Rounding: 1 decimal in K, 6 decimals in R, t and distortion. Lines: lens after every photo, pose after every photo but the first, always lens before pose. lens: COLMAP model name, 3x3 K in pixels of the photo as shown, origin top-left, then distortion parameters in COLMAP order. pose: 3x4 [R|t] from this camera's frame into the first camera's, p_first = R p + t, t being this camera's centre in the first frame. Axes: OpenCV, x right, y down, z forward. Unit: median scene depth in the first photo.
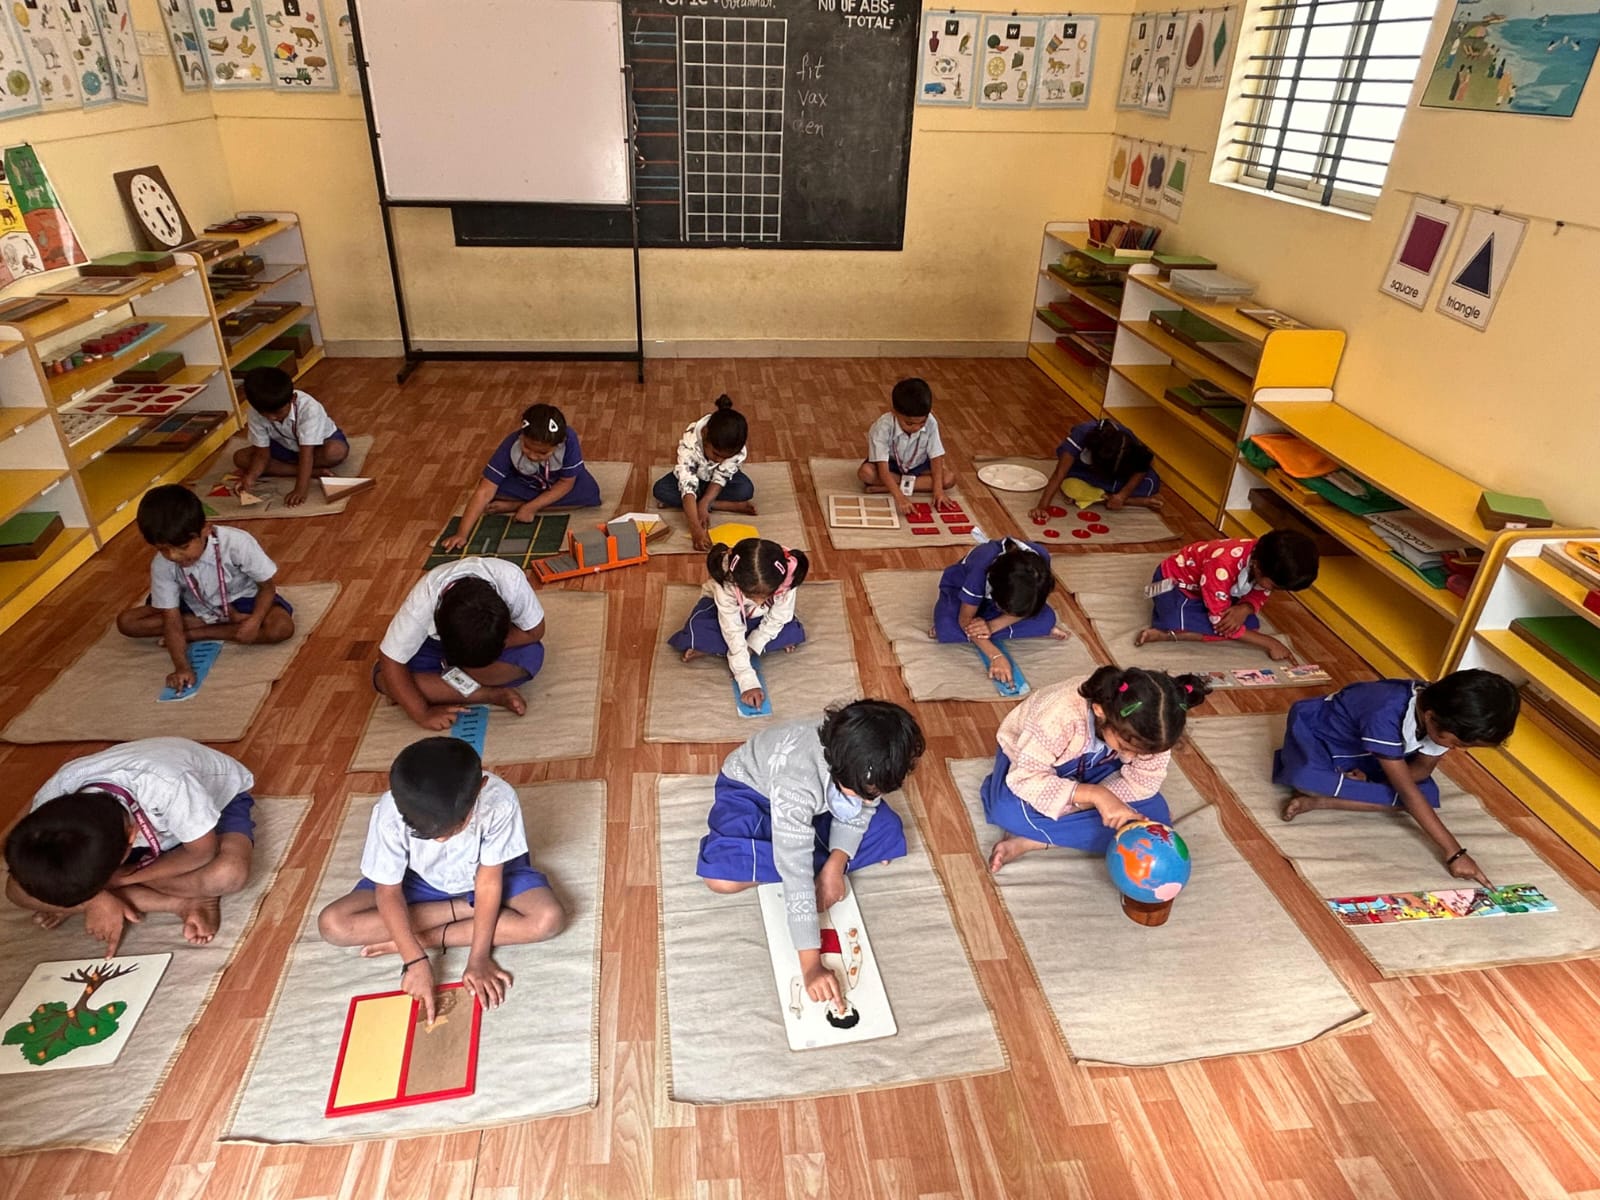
lens RADIAL K [[964.4, 0, 797.8], [0, 964.4, 601.5], [0, 0, 1]] dist [-0.010494, 0.006629]
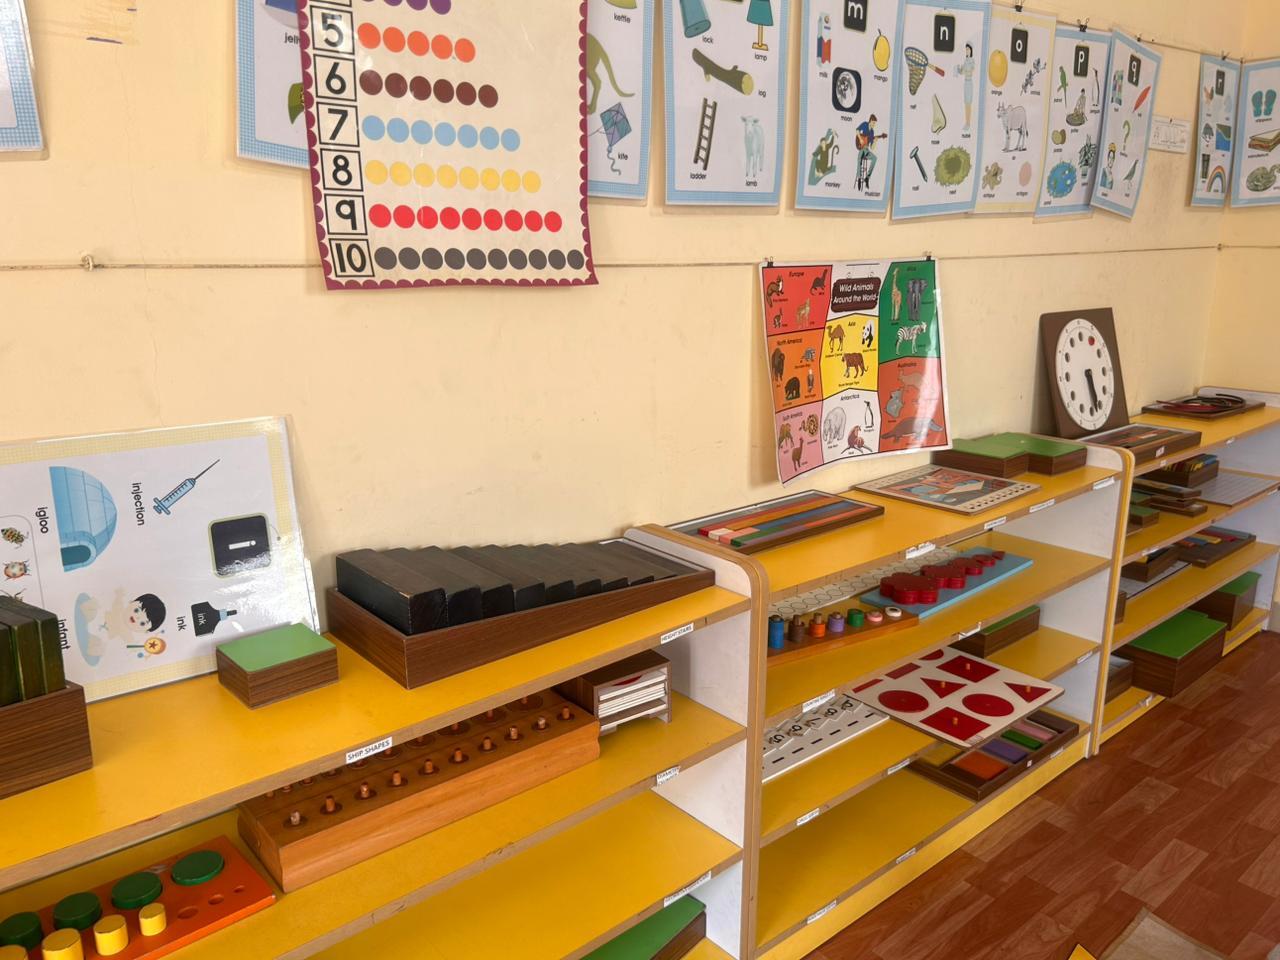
lens RADIAL K [[954.1, 0, 636.9], [0, 954.1, 476.5], [0, 0, 1]] dist [0.027263, -0.023621]
pose [[0.560408, 0.163952, -0.811827, -0.345470], [-0.386482, 0.918711, -0.081253, -0.201536], [0.732512, 0.359291, 0.578218, 0.496877]]
